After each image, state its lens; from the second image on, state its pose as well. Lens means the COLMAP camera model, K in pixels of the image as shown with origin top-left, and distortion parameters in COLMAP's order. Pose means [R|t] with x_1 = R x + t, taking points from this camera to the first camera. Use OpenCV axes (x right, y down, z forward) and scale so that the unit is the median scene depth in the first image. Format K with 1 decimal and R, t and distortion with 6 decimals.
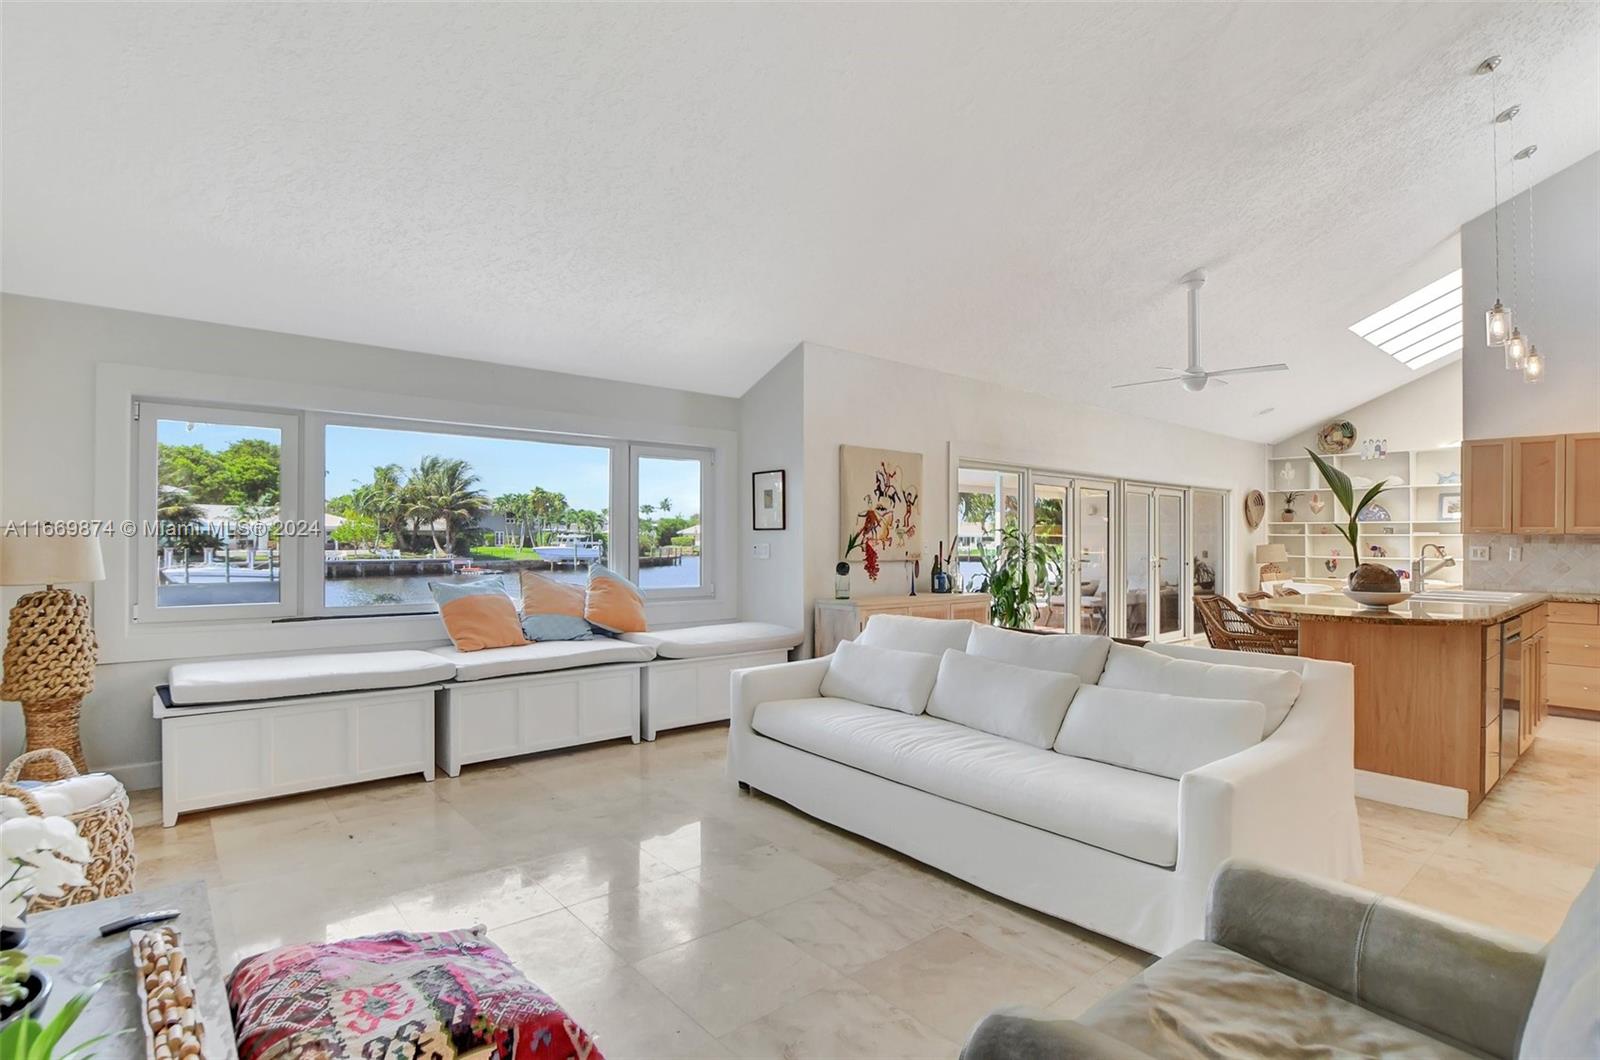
lens RADIAL K [[770.0, 0, 759.7], [0, 770.0, 556.7], [0, 0, 1]] dist [-0.013134, -0.000025]
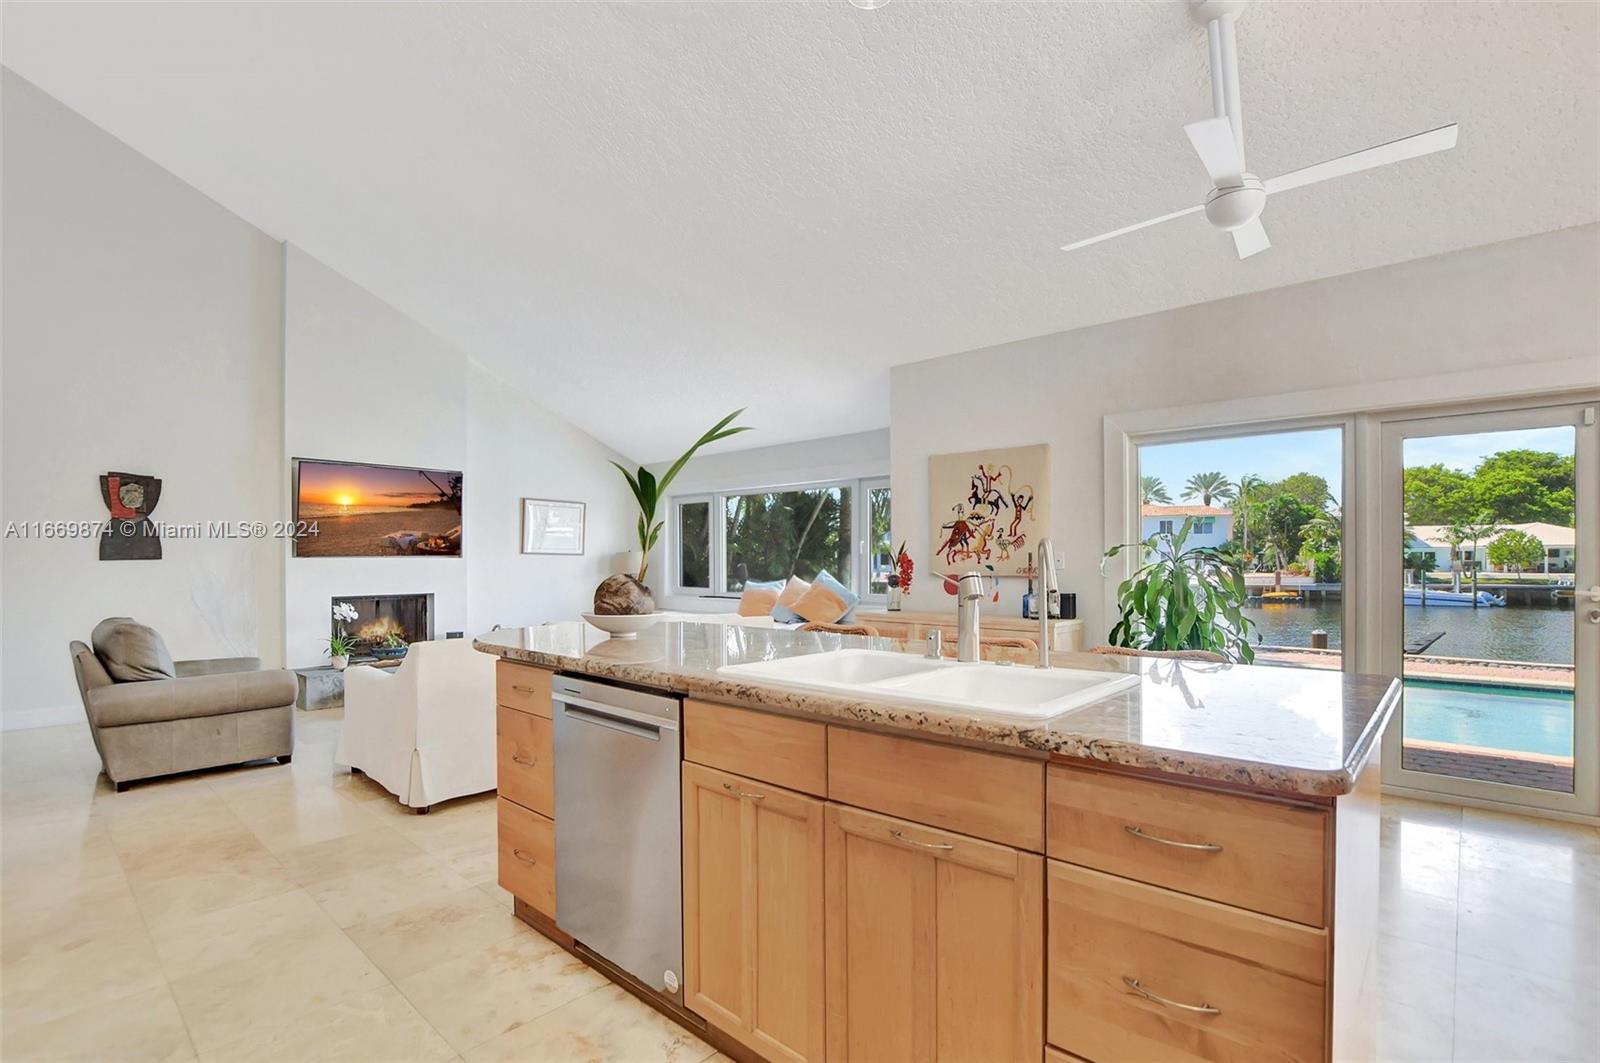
lens RADIAL K [[734.5, 0, 793.4], [0, 734.5, 547.4], [0, 0, 1]] dist [-0.031745, 0.000654]
pose [[0.149920, -0.020493, -0.988486, 0.946571], [-0.021400, 0.999484, -0.023967, -0.002844], [0.988467, 0.024746, 0.149404, 0.649807]]
